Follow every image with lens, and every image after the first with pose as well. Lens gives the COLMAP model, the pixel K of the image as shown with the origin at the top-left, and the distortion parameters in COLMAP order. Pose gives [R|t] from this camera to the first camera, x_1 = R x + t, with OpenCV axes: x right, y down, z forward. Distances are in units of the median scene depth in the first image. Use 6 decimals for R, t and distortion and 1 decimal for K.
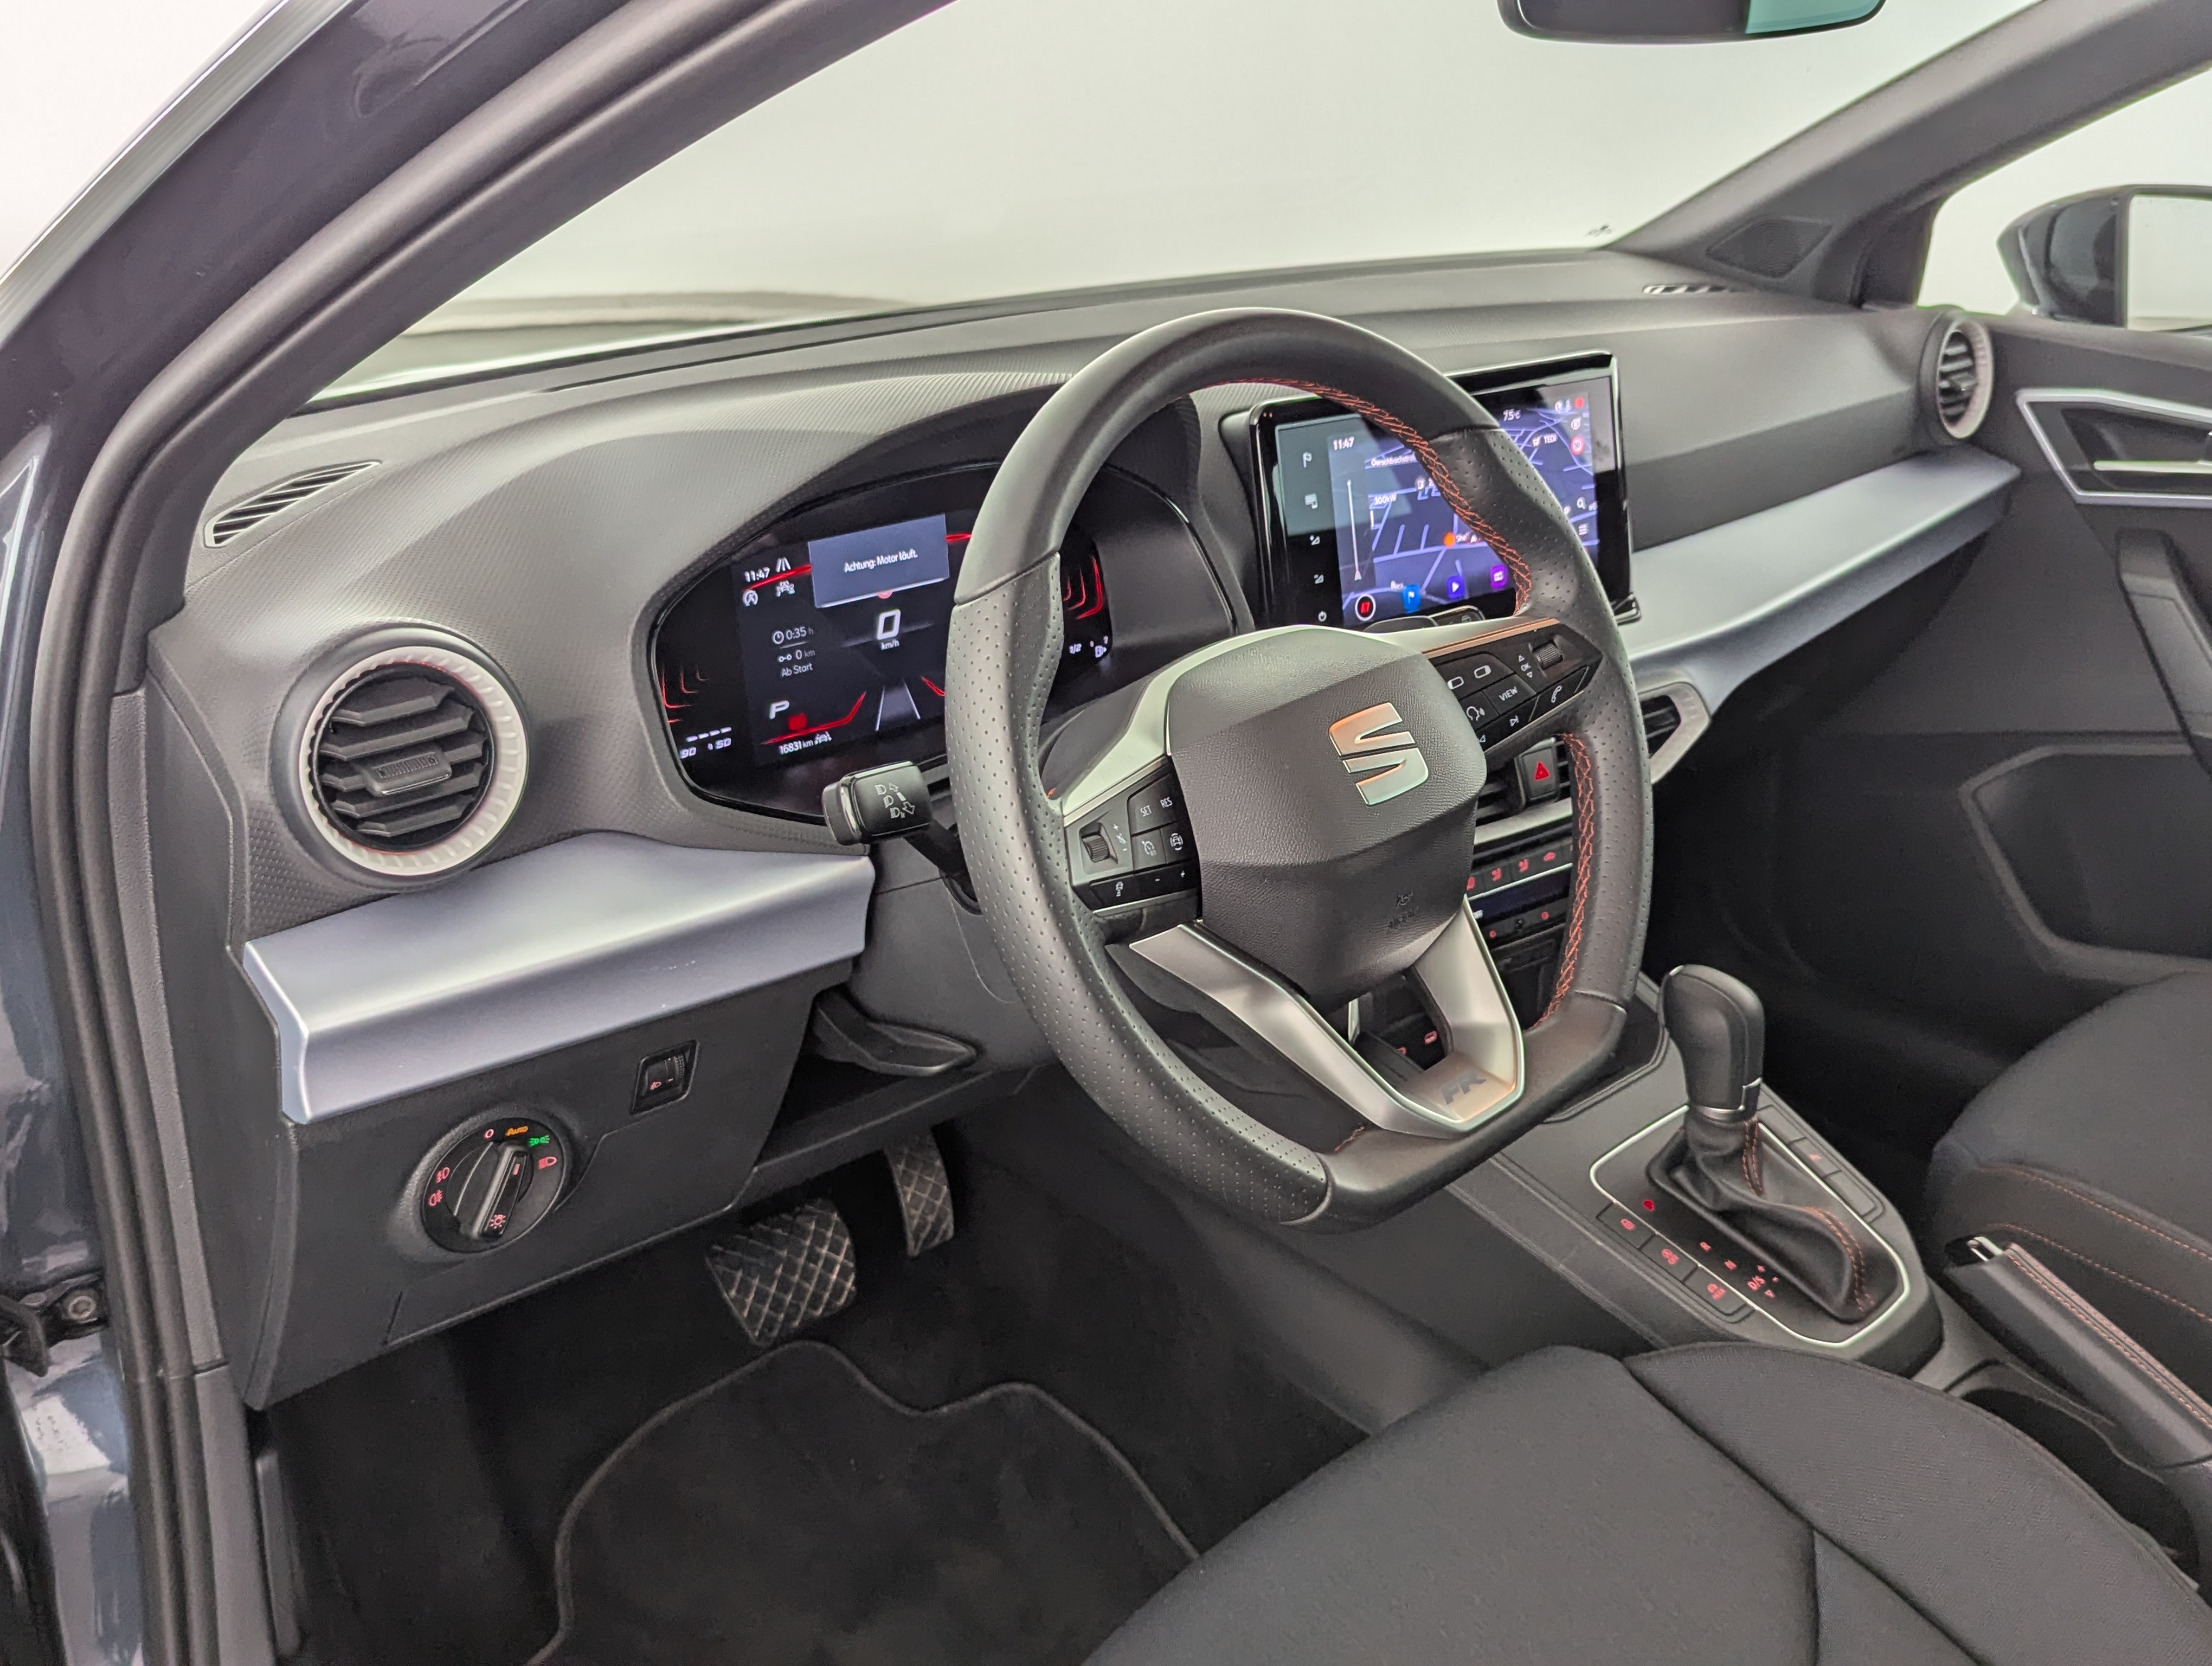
lens RADIAL K [[2119.1, 0, 1135.6], [0, 2119.1, 789.1], [0, 0, 1]] dist [0.041147, 0.000000]
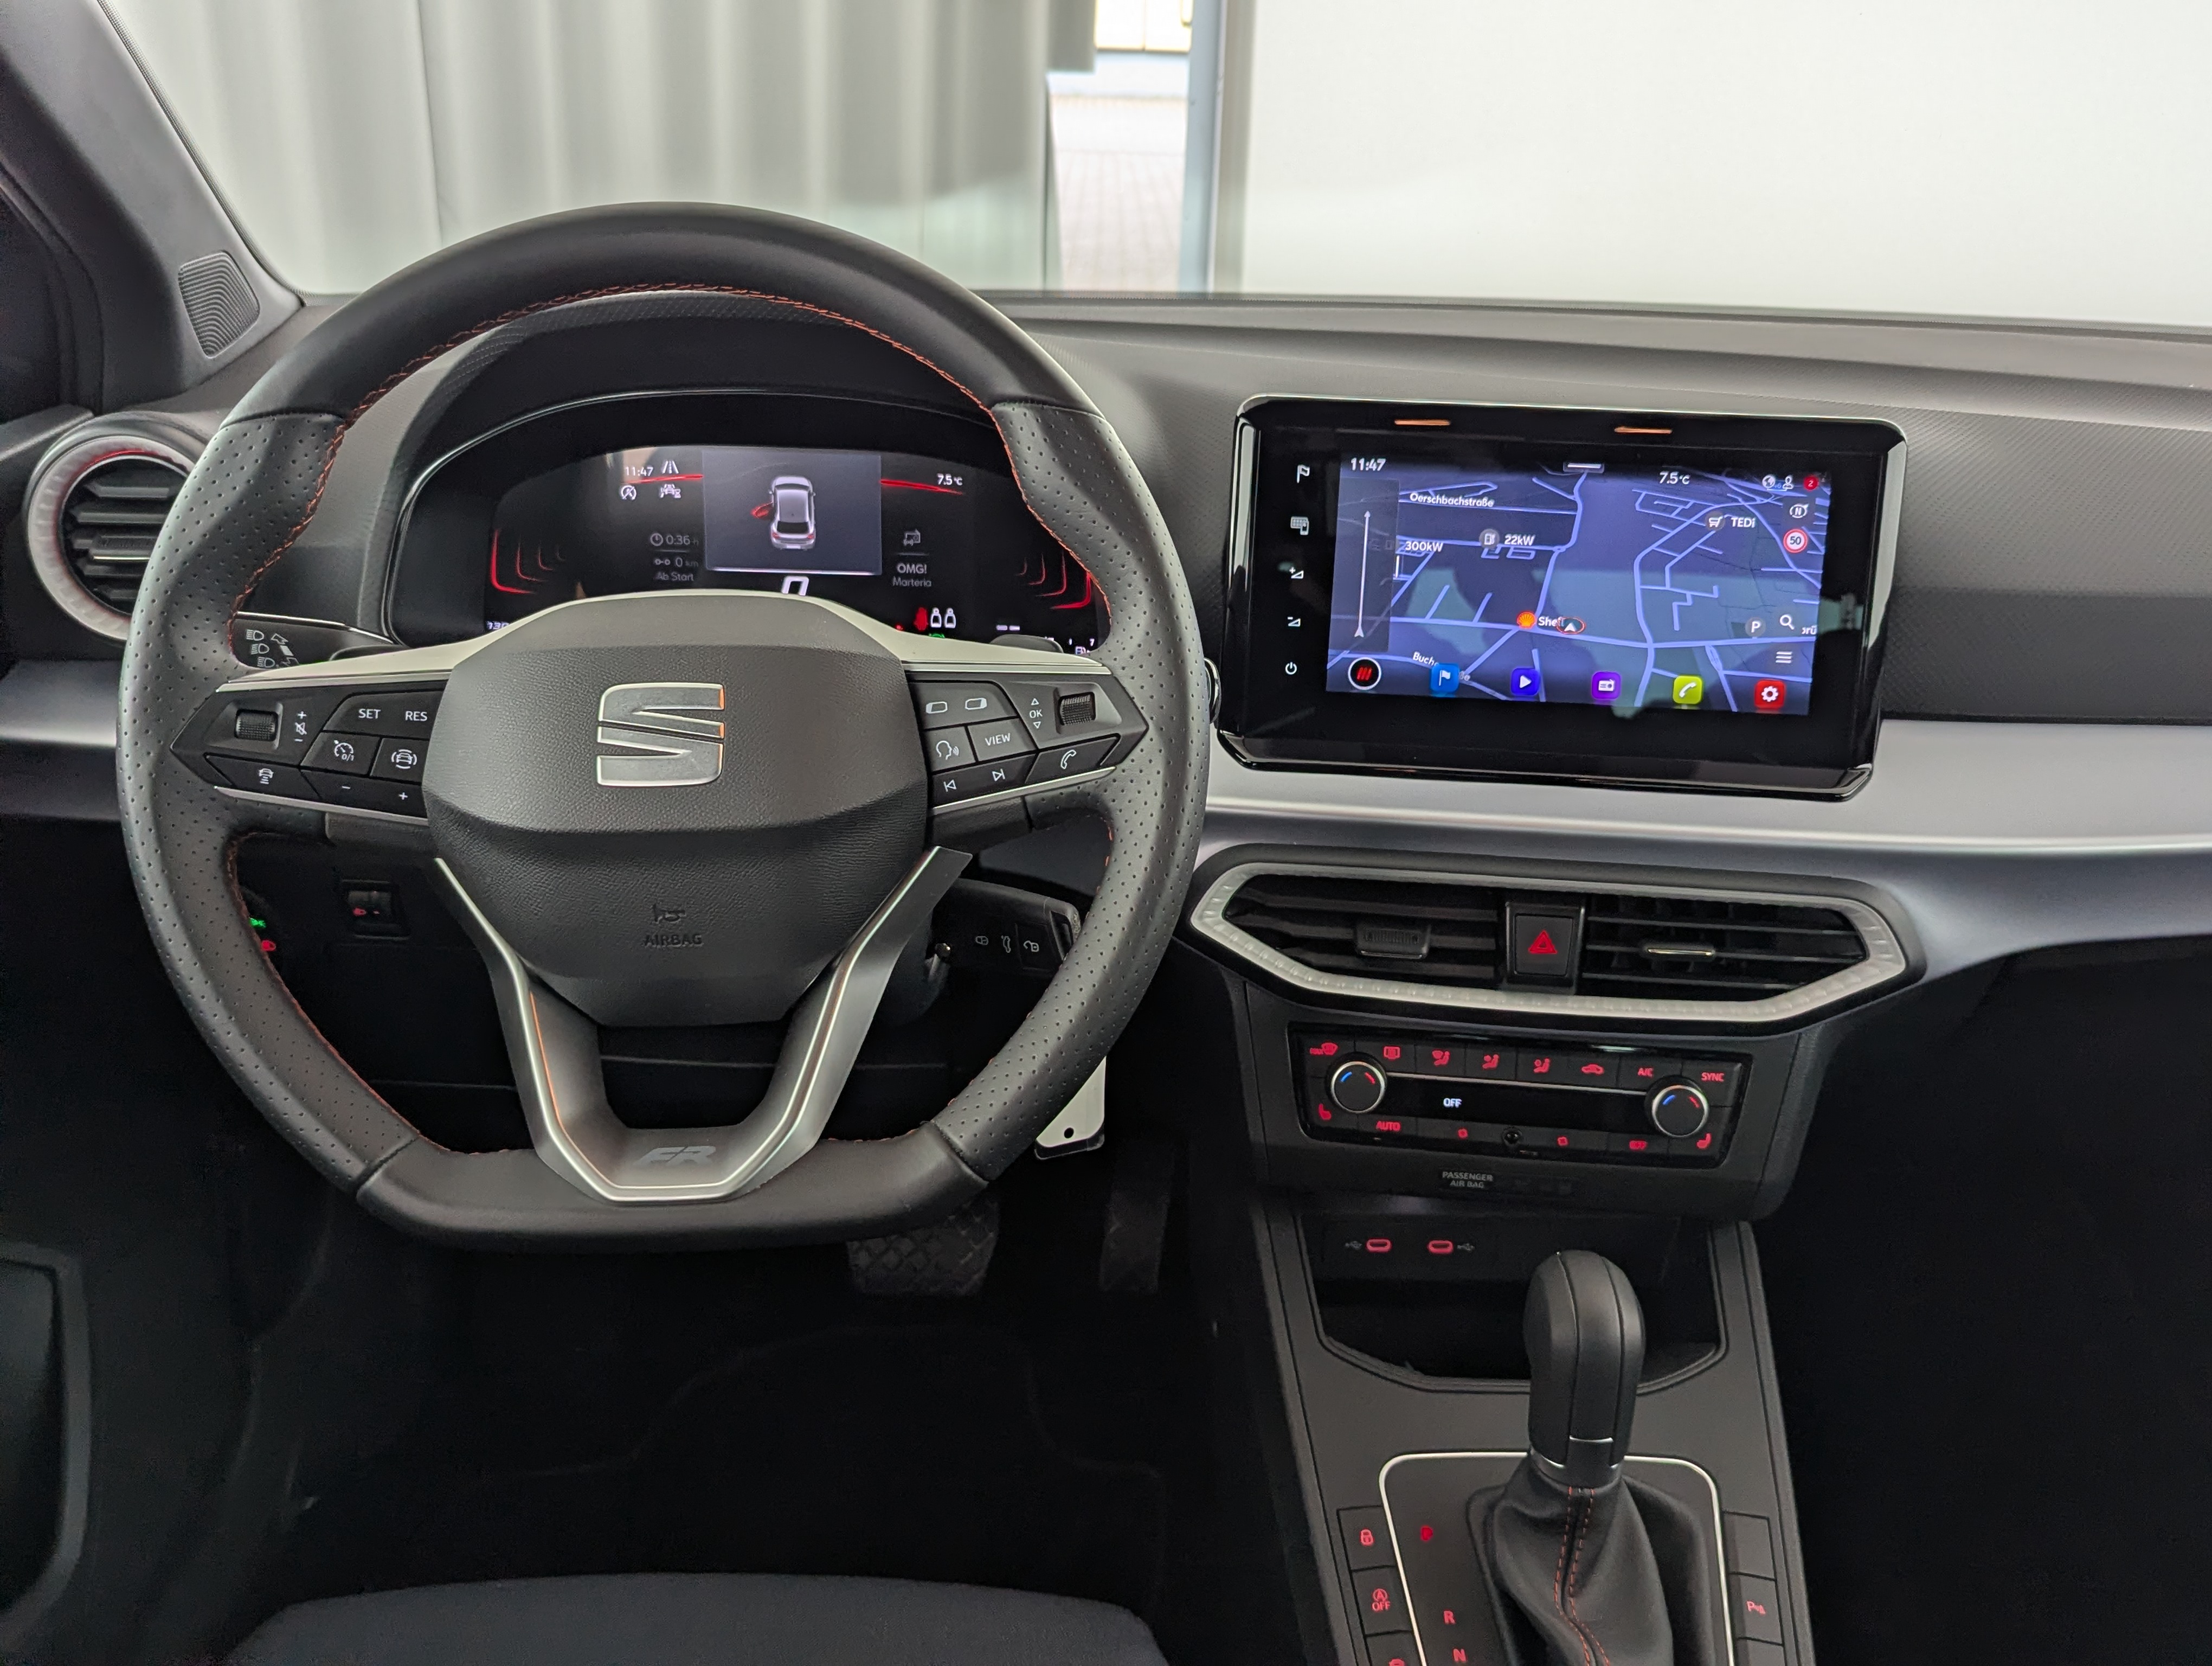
lens RADIAL K [[2119.1, 0, 1133.1], [0, 2119.1, 827.3], [0, 0, 1]] dist [0.041147, 0.000000]
pose [[0.734167, 0.258943, -0.627652, 0.570595], [-0.269382, 0.959637, 0.080810, -0.072334], [0.623243, 0.109750, 0.774289, 0.339265]]
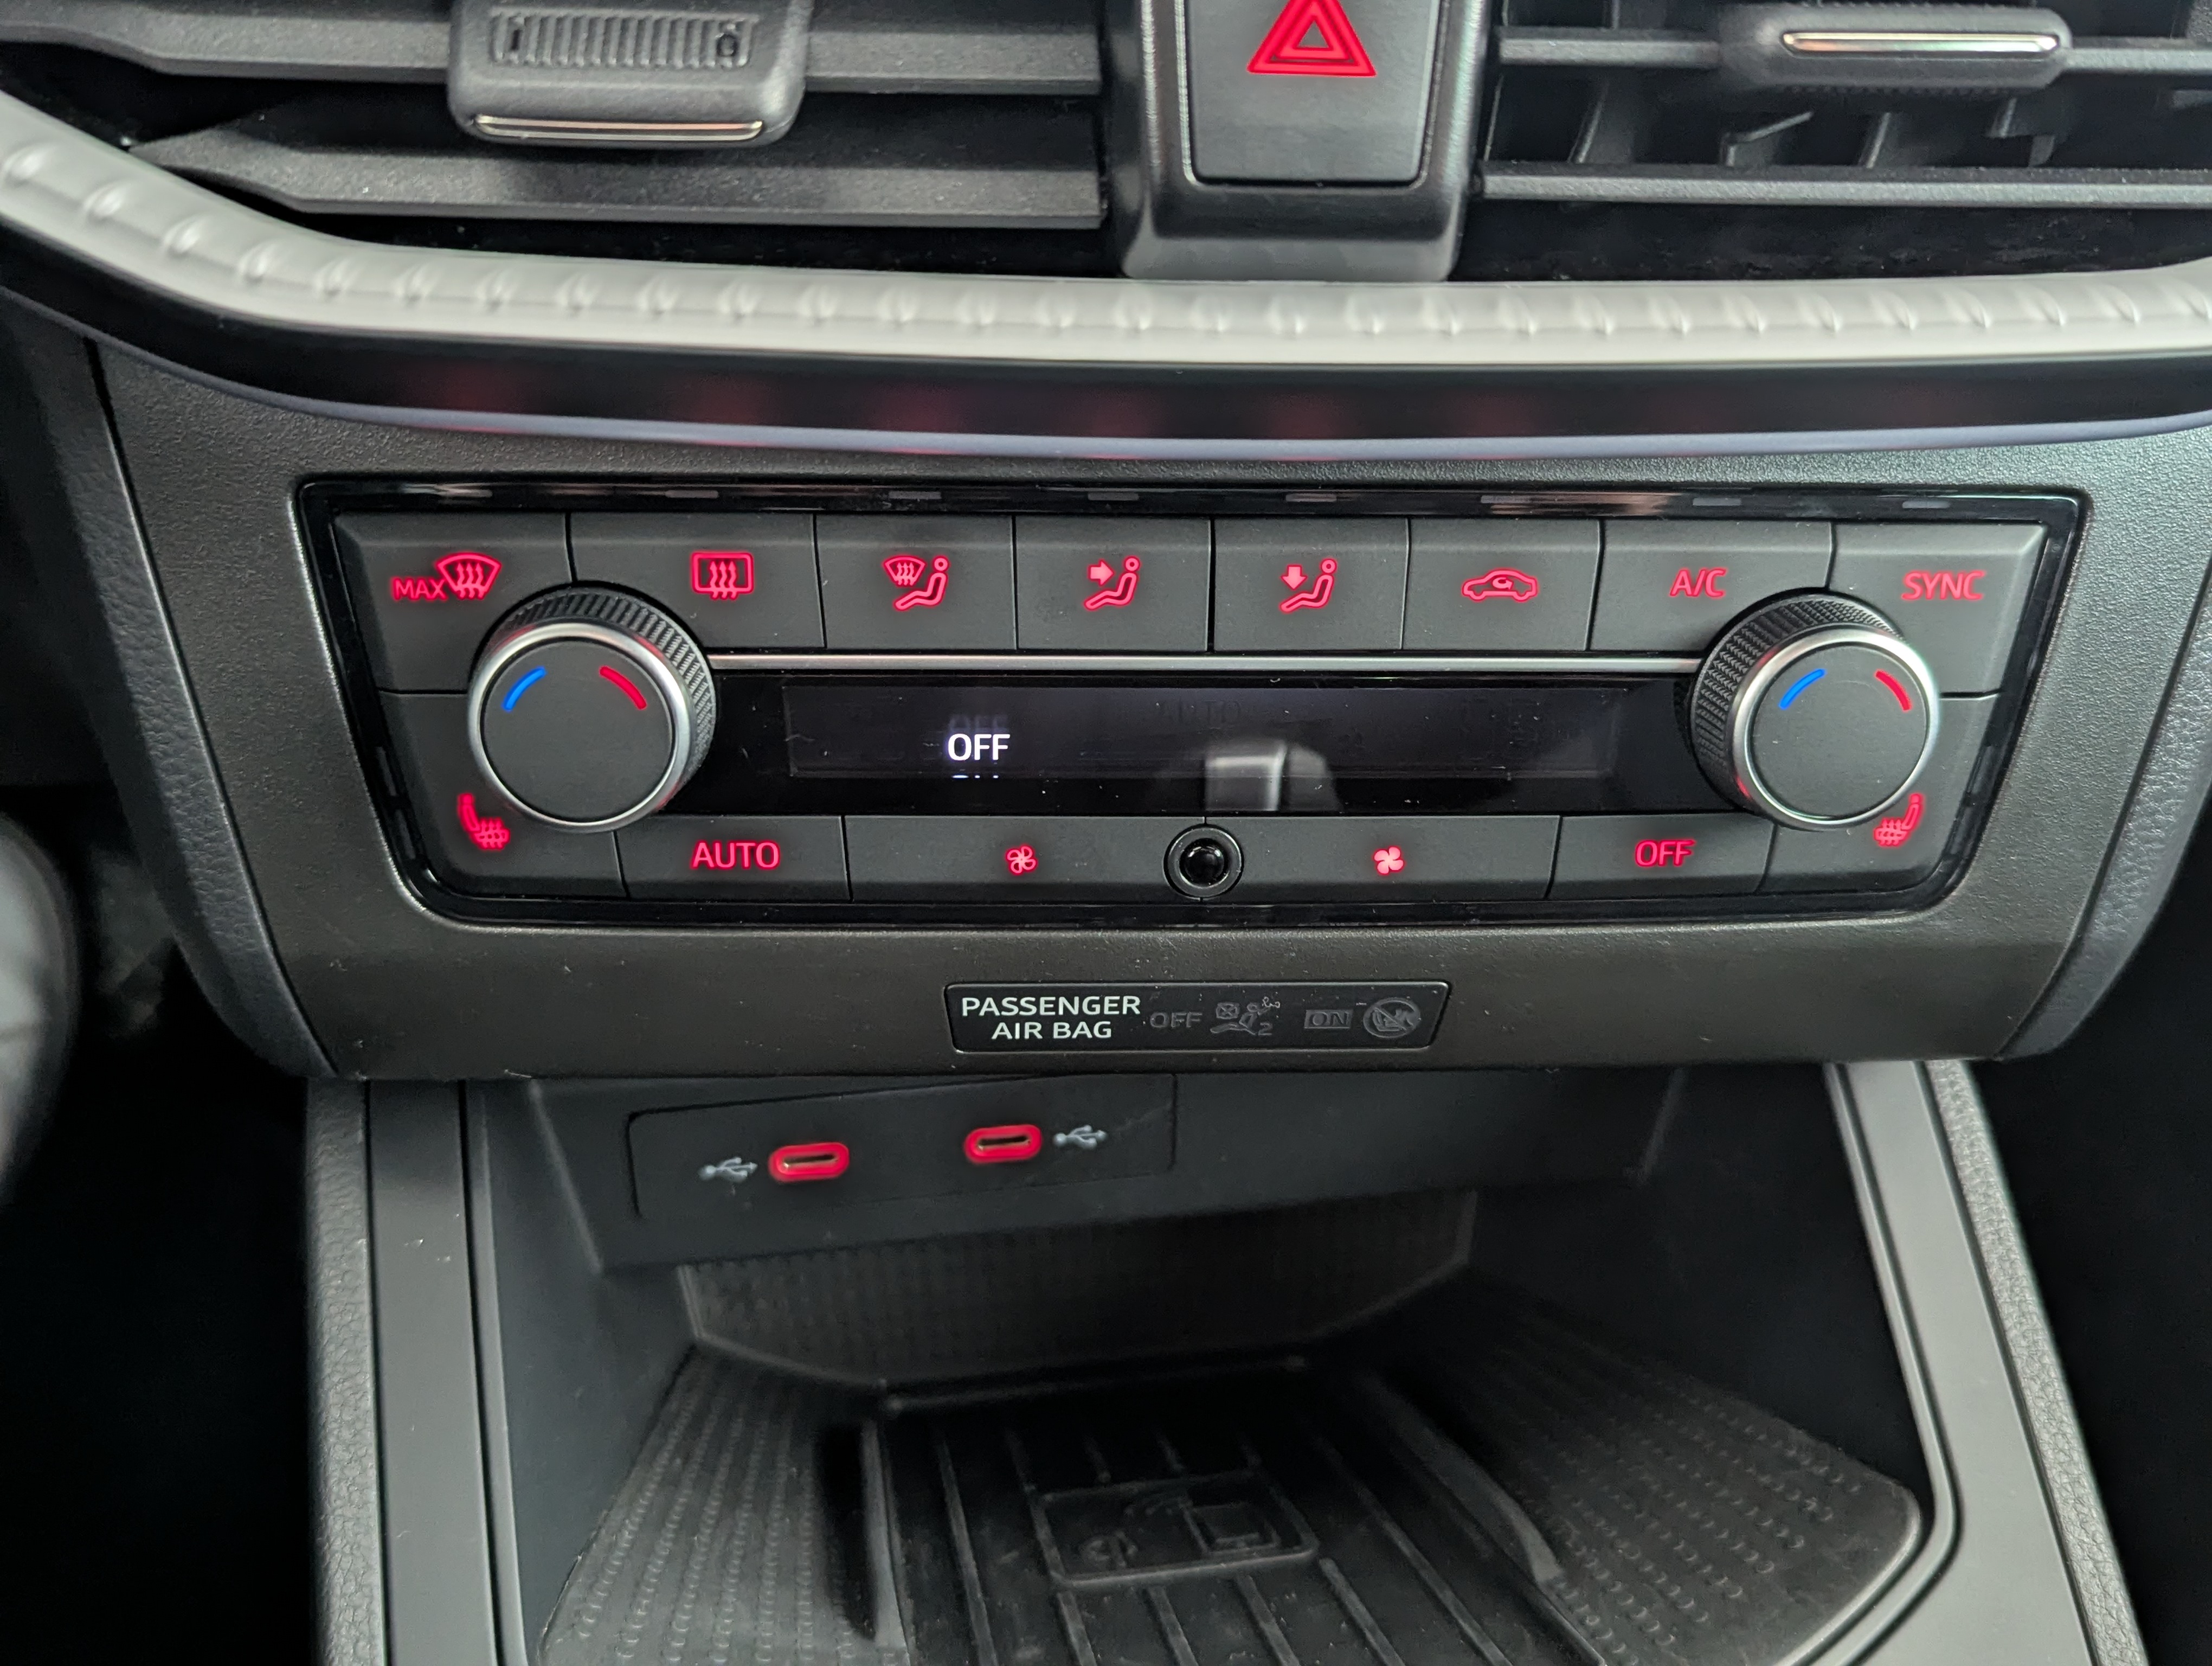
lens RADIAL K [[2192.4, 0, 1113.4], [0, 2192.4, 820.5], [0, 0, 1]] dist [0.008564, 0.000000]
pose [[0.823338, 0.341311, -0.453455, 0.286893], [-0.232151, 0.931601, 0.279690, 0.004880], [0.517900, -0.125009, 0.846258, 0.884417]]
